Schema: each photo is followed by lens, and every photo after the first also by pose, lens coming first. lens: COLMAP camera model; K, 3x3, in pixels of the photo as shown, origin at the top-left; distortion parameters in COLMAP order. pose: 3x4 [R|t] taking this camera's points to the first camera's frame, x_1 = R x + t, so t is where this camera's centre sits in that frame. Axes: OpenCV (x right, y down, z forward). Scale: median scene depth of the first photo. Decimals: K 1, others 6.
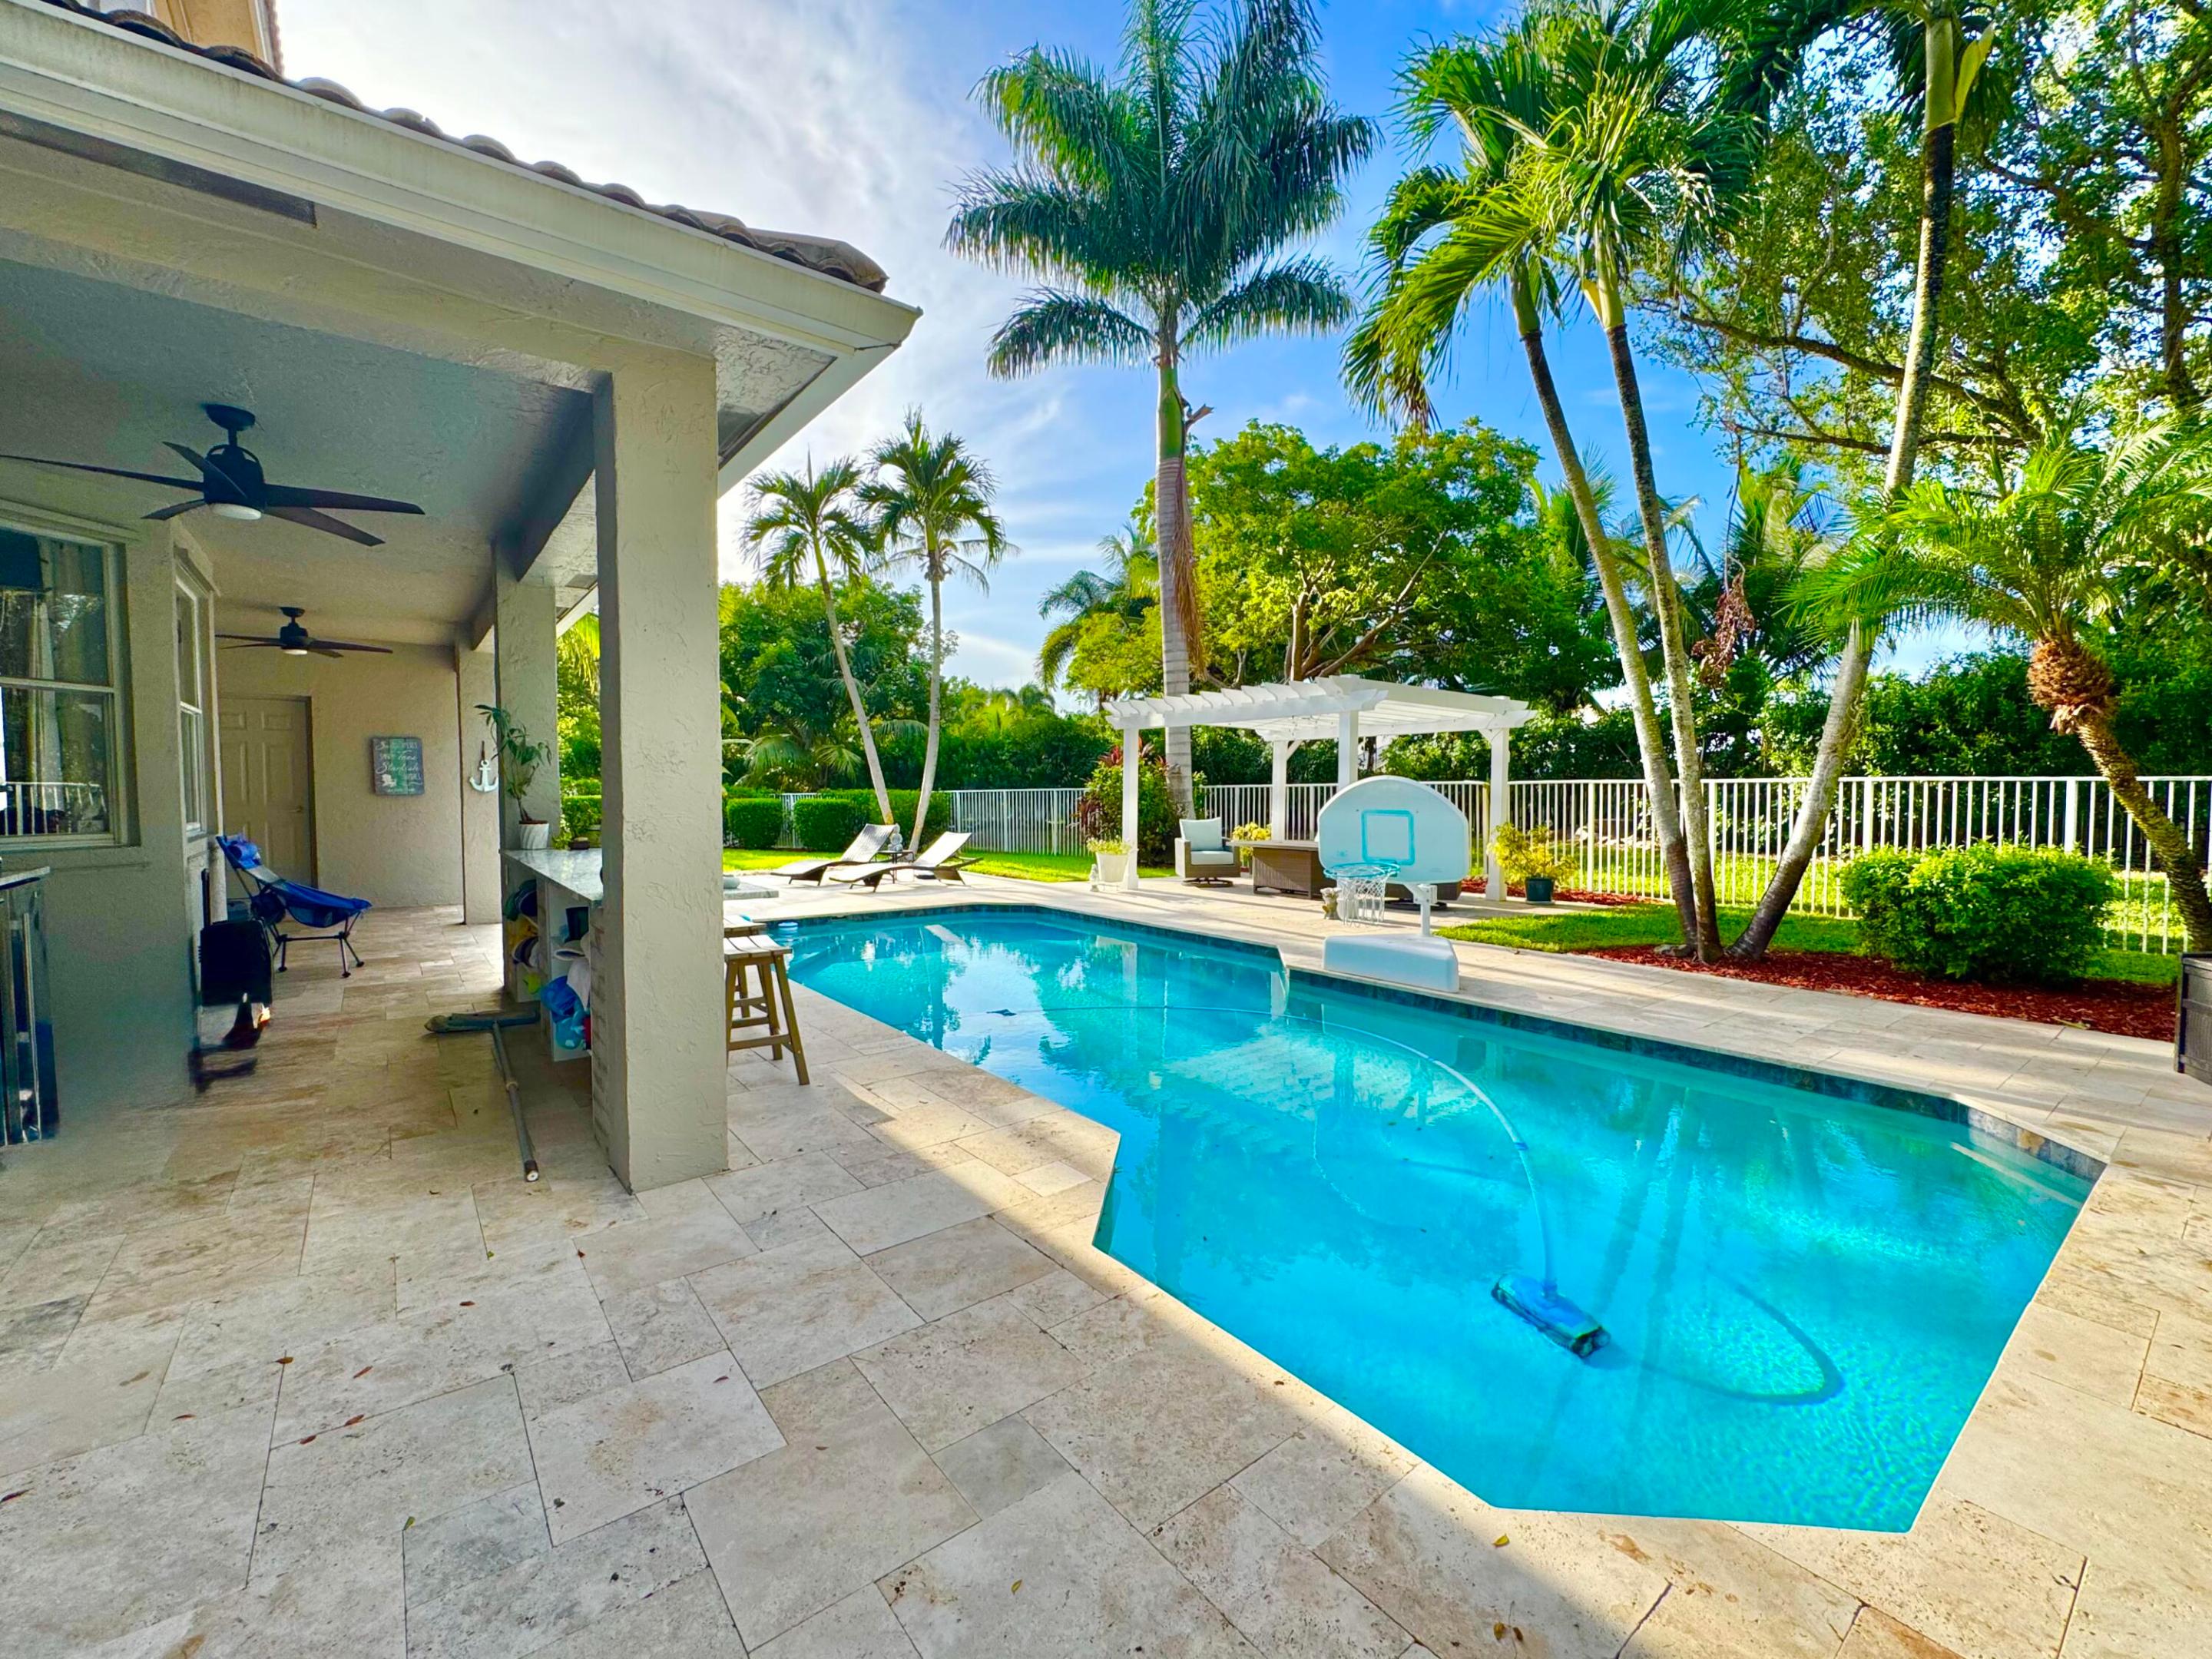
lens RADIAL K [[929.1, 0, 1108.0], [0, 929.1, 830.4], [0, 0, 1]] dist [-0.002138, 0.000225]
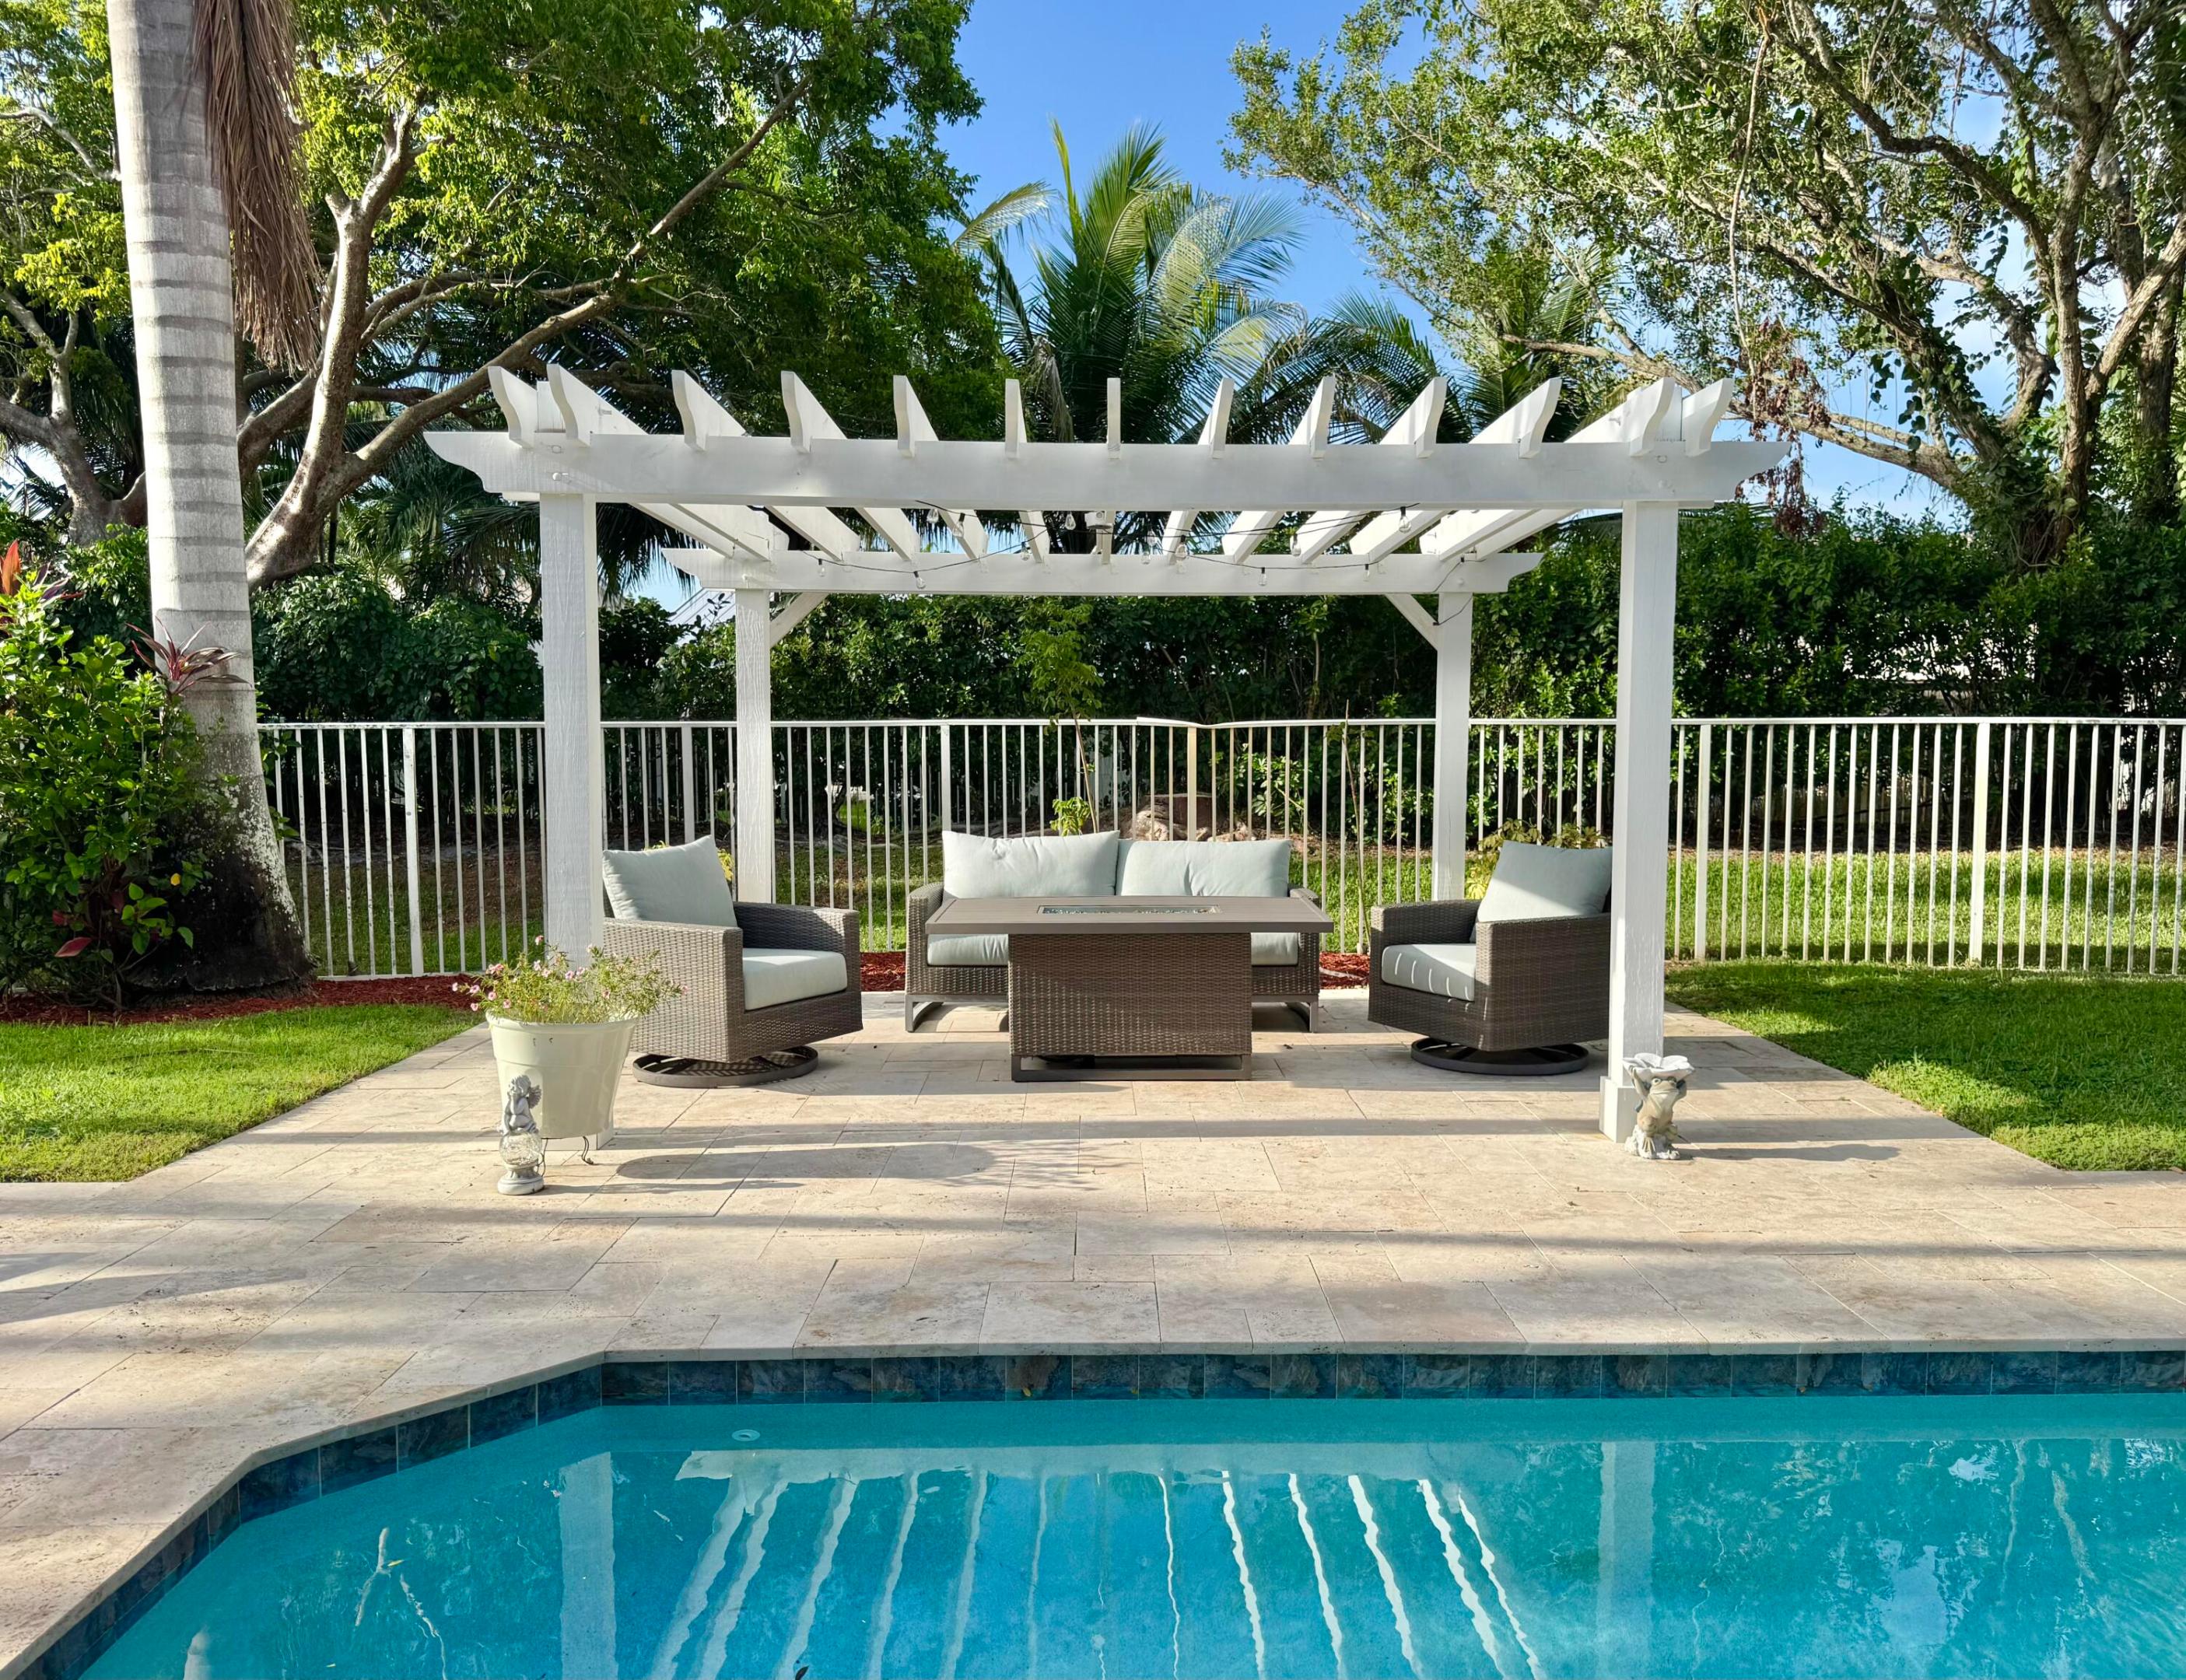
lens RADIAL K [[1670.1, 0, 1134.1], [0, 1670.1, 884.1], [0, 0, 1]] dist [0.056539, -0.089423]
pose [[0.590758, -0.074401, 0.803411, -0.258513], [0.034615, 0.997160, 0.066890, -0.033463], [-0.806106, -0.011706, 0.591655, 0.644598]]
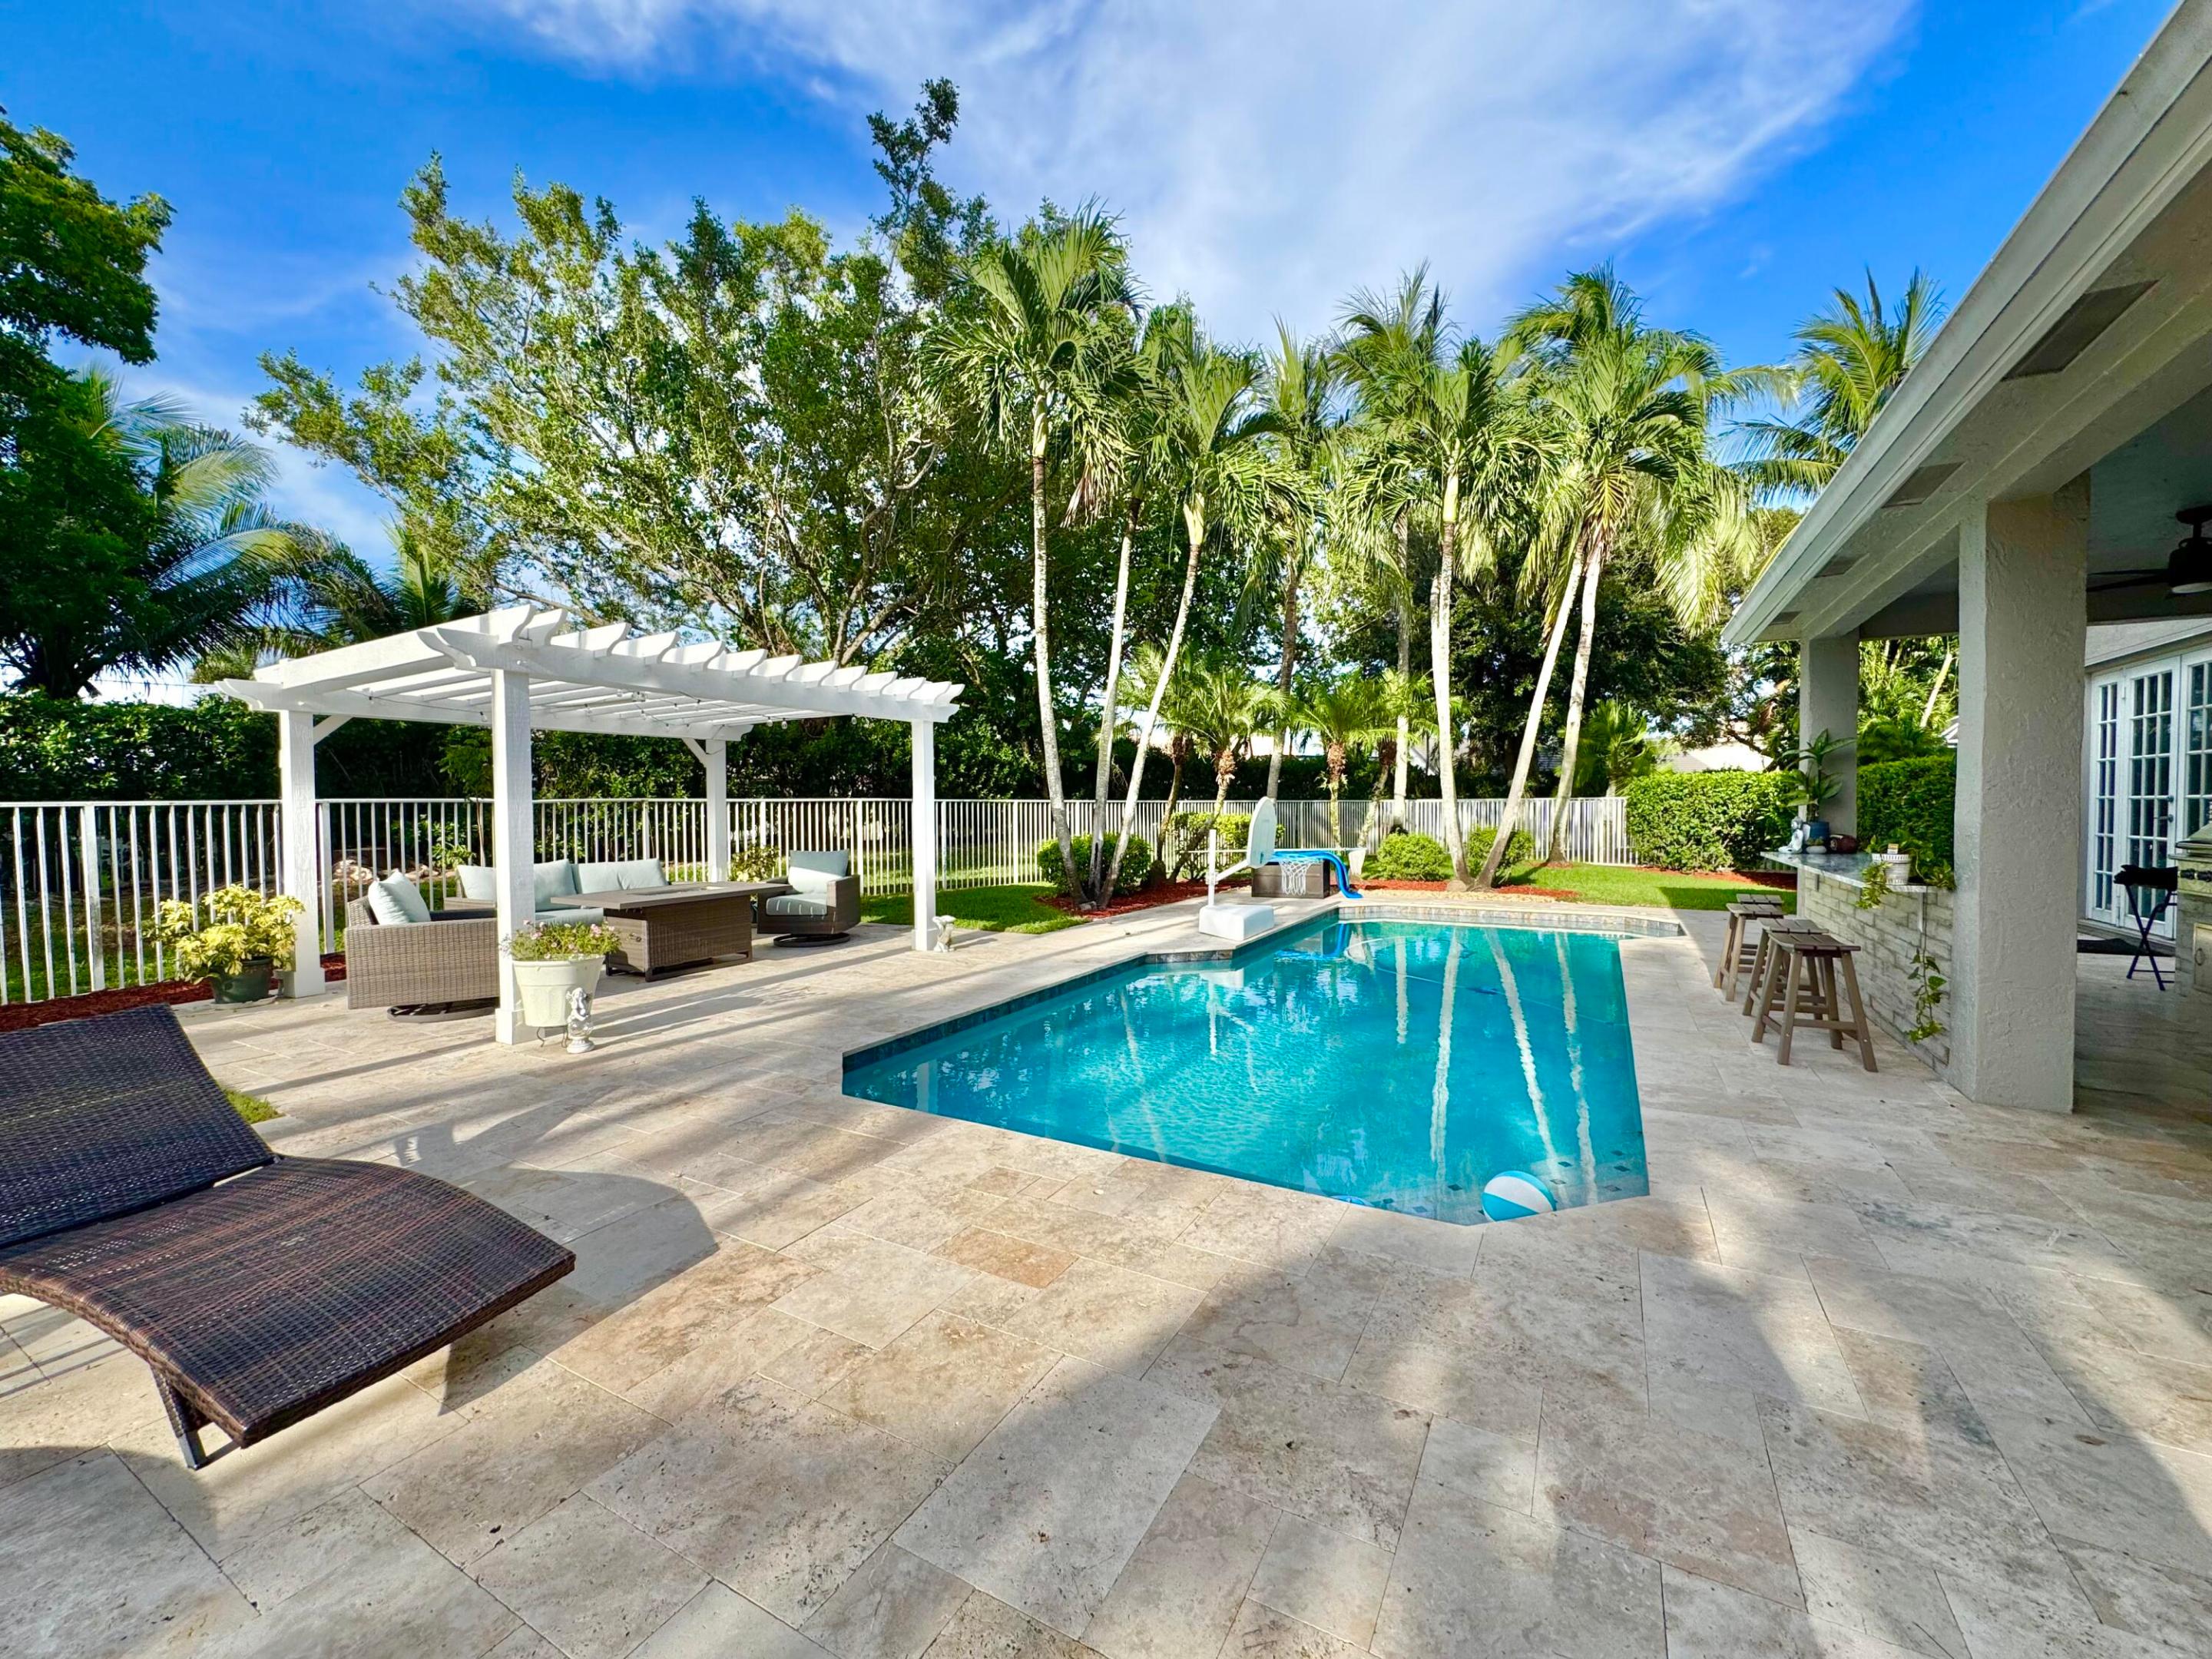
lens RADIAL K [[883.6, 0, 1107.6], [0, 883.6, 833.1], [0, 0, 1]] dist [-0.000947, 0.000360]
pose [[-0.390510, -0.029521, 0.920125, -0.489946], [0.045670, 0.997634, 0.051391, -0.045195], [-0.919465, 0.062090, -0.388238, 0.947473]]
